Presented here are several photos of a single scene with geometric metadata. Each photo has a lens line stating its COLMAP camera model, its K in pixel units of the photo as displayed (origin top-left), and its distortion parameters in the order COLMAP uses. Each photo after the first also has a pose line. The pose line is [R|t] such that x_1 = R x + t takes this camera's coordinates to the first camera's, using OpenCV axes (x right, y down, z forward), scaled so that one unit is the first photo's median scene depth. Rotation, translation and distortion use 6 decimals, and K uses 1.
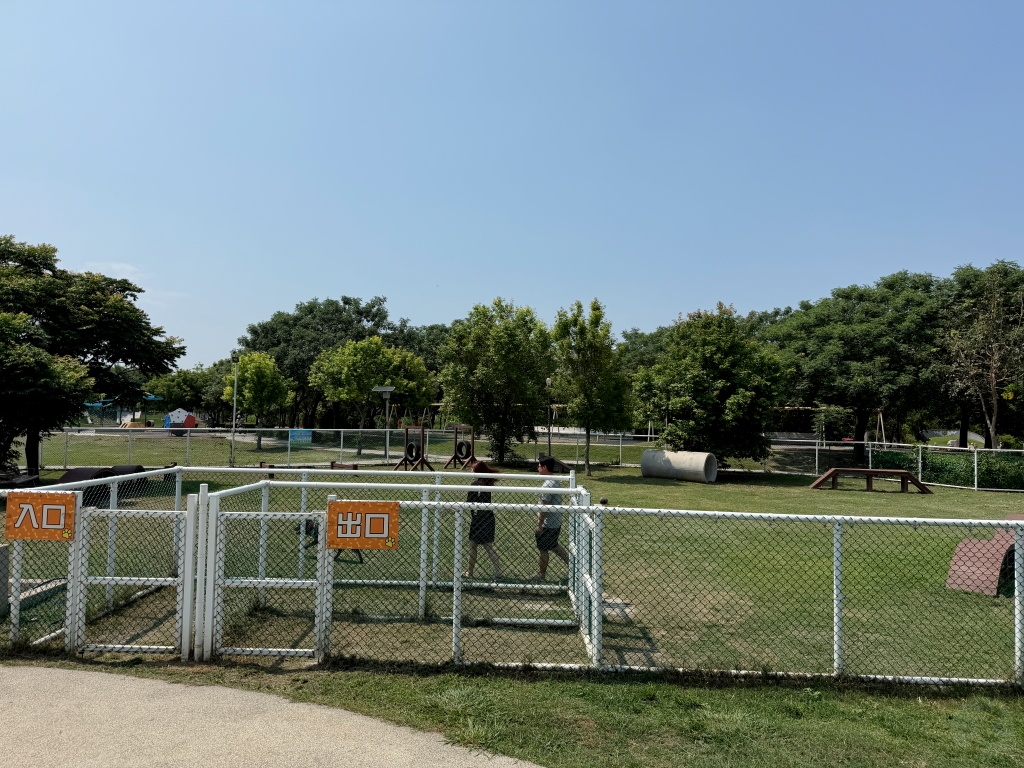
lens RADIAL K [[756.3, 0, 516.5], [0, 756.3, 384.0], [0, 0, 1]] dist [0.013378, -0.026690]
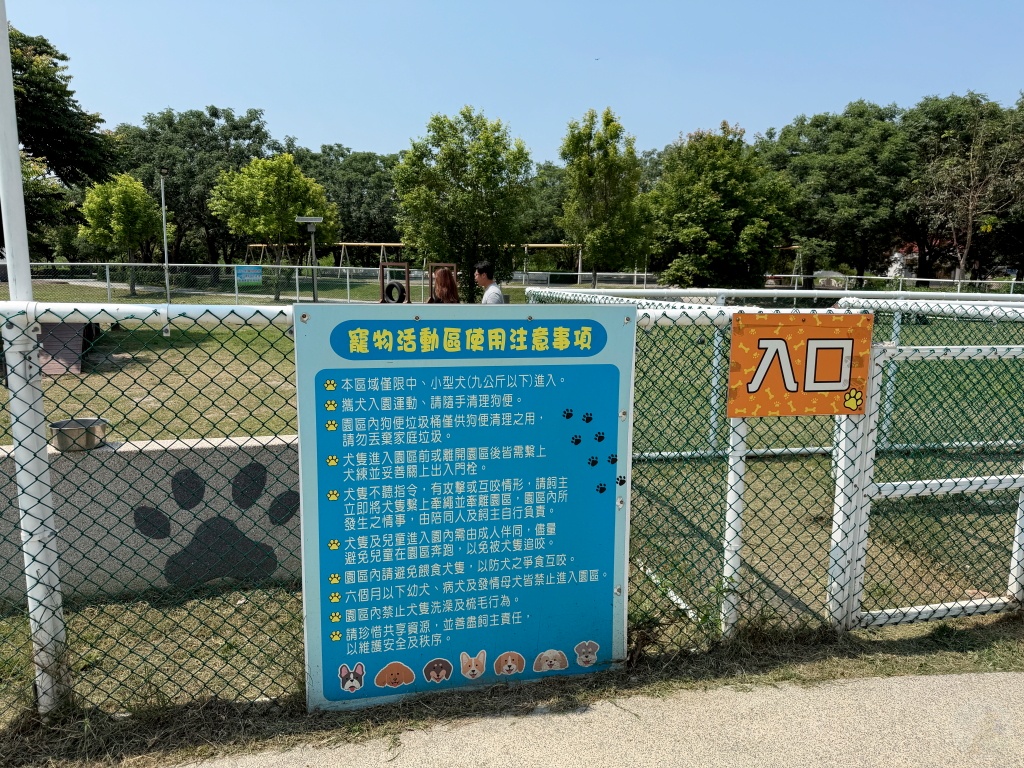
lens RADIAL K [[756.3, 0, 511.2], [0, 756.3, 388.9], [0, 0, 1]] dist [0.013378, -0.026690]
pose [[0.964398, -0.047589, 0.260139, -0.220510], [-0.005684, 0.979718, 0.200299, 0.023956], [-0.264395, -0.194647, 0.944568, 0.148961]]
